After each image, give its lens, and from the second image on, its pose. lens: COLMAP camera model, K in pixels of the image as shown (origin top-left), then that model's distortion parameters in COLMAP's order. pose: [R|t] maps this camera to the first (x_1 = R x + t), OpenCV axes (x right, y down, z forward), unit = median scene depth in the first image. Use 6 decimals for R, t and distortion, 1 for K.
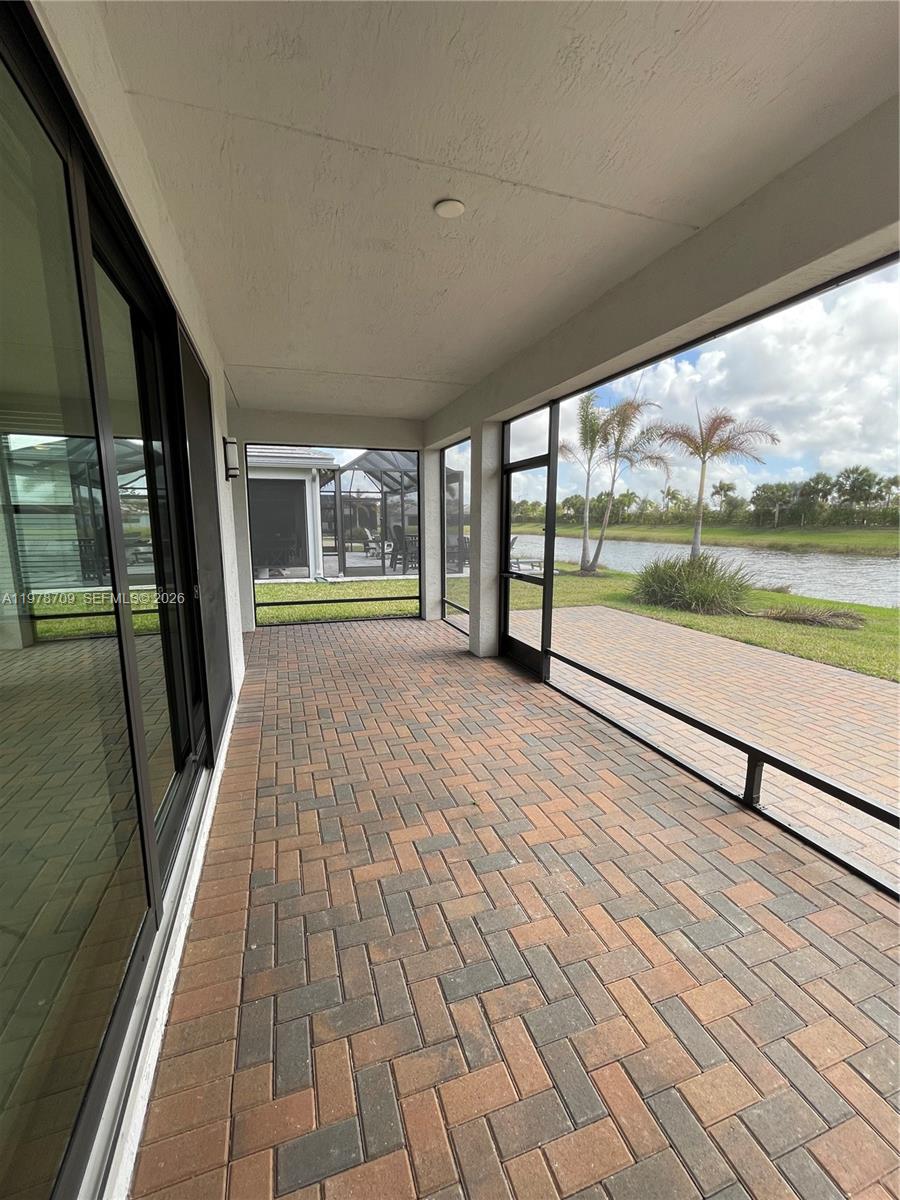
lens RADIAL K [[491.6, 0, 450.0], [0, 491.6, 600.0], [0, 0, 1]] dist [0.002889, 0.000003]
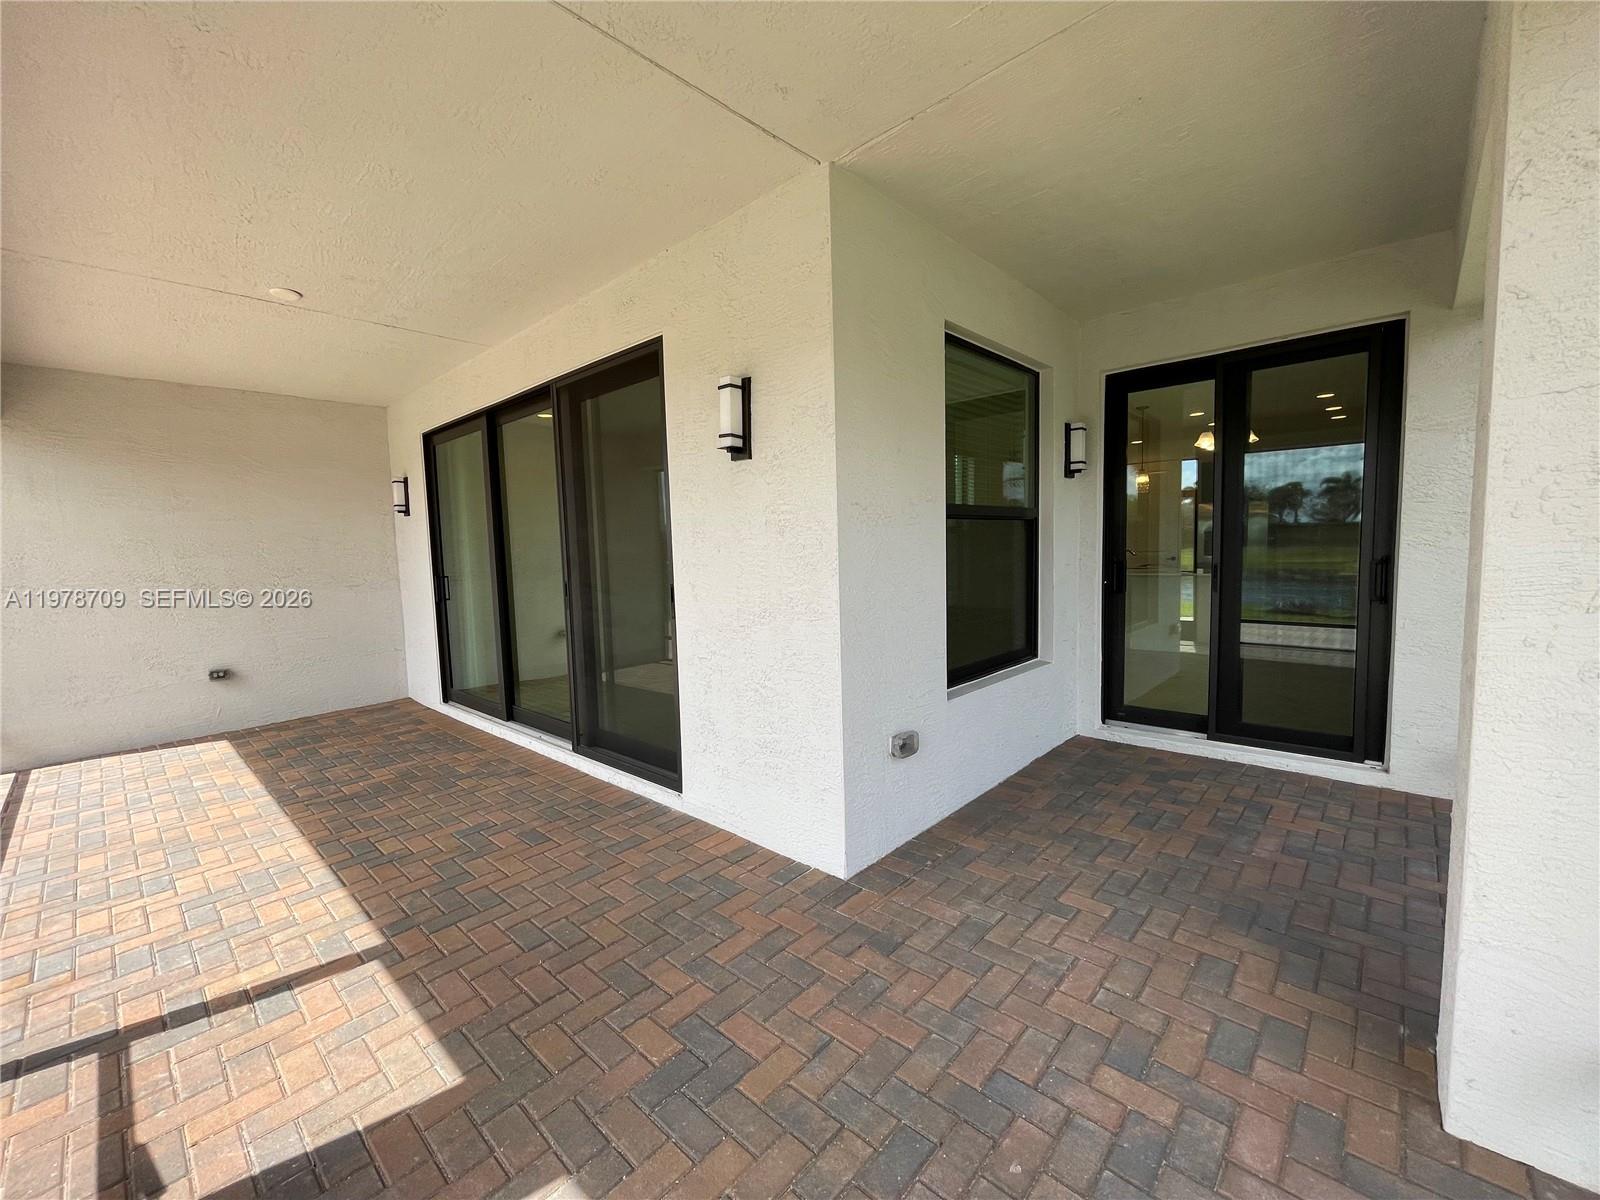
lens RADIAL K [[655.4, 0, 796.3], [0, 655.4, 603.6], [0, 0, 1]] dist [0.002889, 0.000003]
pose [[-0.882462, 0.068425, -0.465380, -0.190673], [-0.043560, 0.973224, 0.225693, -0.293077], [0.468362, 0.219438, -0.855853, 1.931061]]
